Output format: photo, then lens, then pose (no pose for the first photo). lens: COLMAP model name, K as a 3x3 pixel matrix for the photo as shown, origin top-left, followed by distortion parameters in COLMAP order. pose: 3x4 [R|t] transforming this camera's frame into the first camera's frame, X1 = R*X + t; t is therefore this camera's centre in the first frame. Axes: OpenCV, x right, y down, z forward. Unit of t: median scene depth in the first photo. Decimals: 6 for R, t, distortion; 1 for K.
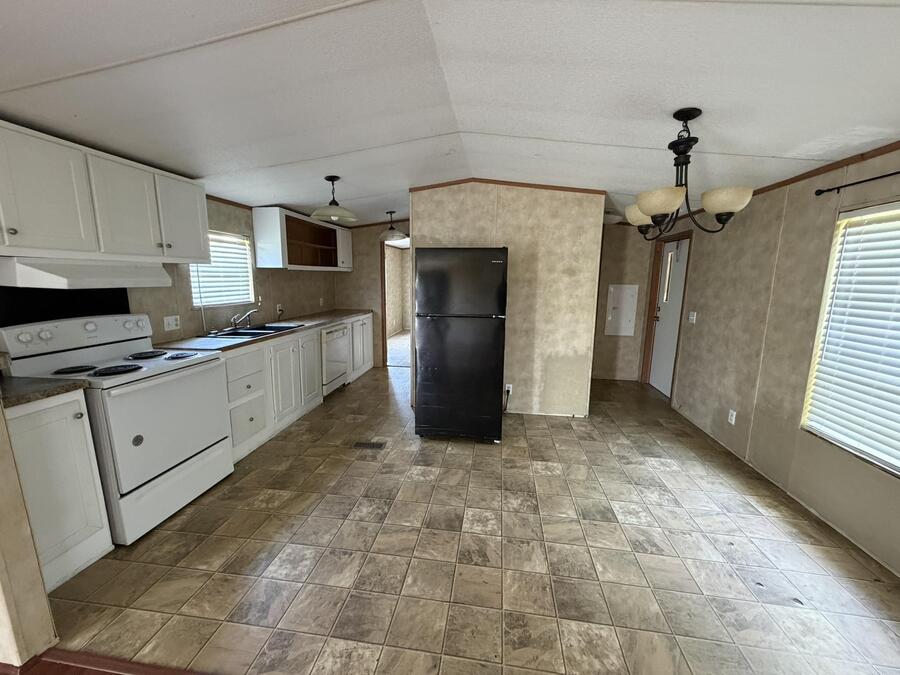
lens RADIAL K [[361.1, 0, 450.0], [0, 361.1, 337.5], [0, 0, 1]] dist [0.006455, -0.000008]
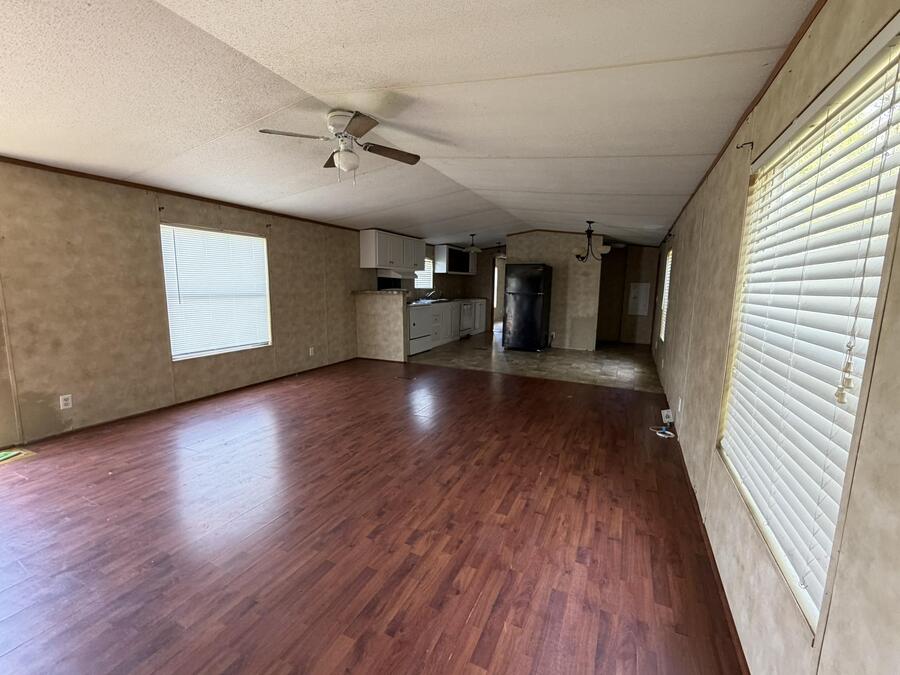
lens RADIAL K [[375.4, 0, 450.0], [0, 375.4, 337.5], [0, 0, 1]] dist [-0.000057, 0.000087]
pose [[0.952236, 0.050023, -0.301239, 0.255457], [-0.057663, 0.998199, -0.016516, 0.233324], [0.299871, 0.033098, 0.953405, -1.137110]]
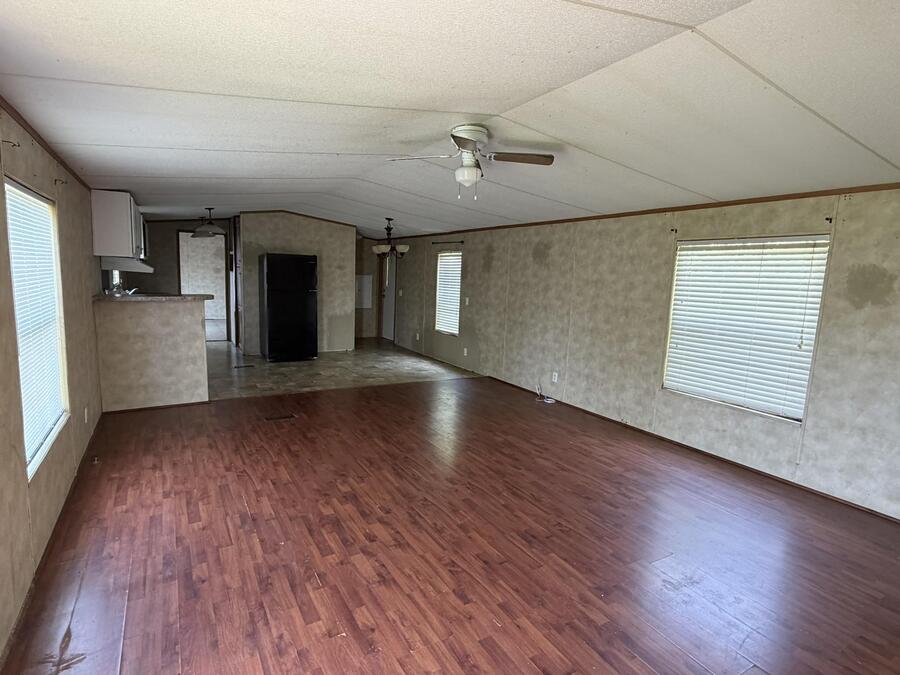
lens RADIAL K [[481.8, 0, 450.0], [0, 481.8, 337.5], [0, 0, 1]] dist [-0.000304, -0.000001]
pose [[0.787772, -0.059847, 0.613053, -0.703494], [0.070021, 0.997518, 0.007401, 0.179068], [-0.611974, 0.037096, 0.790007, -1.172191]]
